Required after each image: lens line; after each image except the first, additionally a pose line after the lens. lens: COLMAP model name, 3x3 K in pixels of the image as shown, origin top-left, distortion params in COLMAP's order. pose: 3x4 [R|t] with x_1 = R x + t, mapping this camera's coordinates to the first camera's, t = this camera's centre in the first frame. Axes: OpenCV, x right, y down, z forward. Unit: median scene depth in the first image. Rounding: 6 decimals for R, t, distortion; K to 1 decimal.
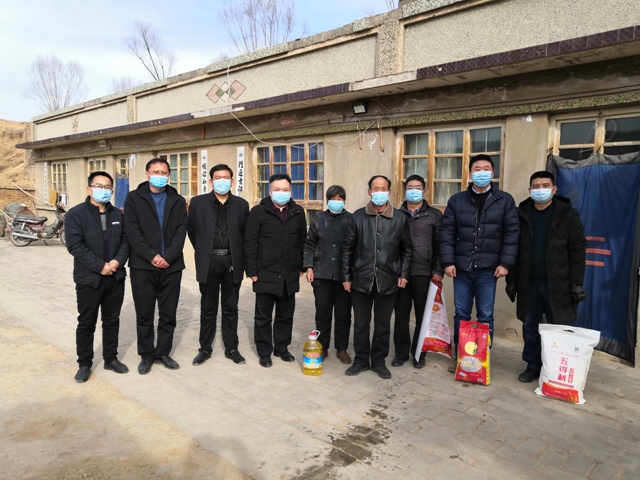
lens RADIAL K [[512.1, 0, 320.0], [0, 512.1, 240.0], [0, 0, 1]] dist [-0.008397, 0.088638]
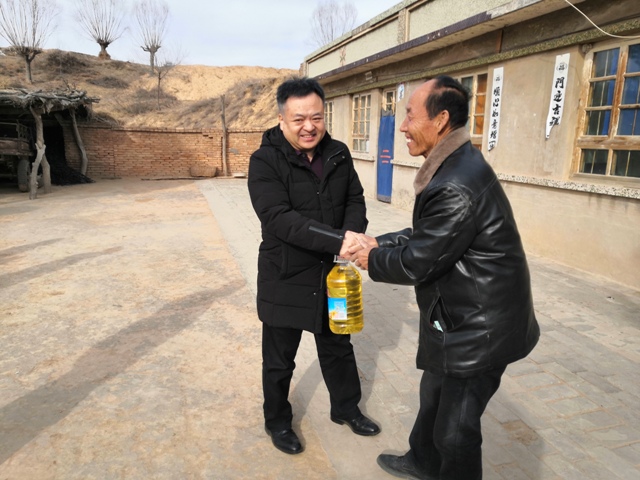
lens RADIAL K [[512.1, 0, 320.0], [0, 512.1, 240.0], [0, 0, 1]] dist [-0.008397, 0.088638]
pose [[0.880820, 0.086043, -0.465568, -0.083448], [-0.034935, 0.992478, 0.117329, -0.012281], [0.472161, -0.087081, 0.877200, 0.214463]]
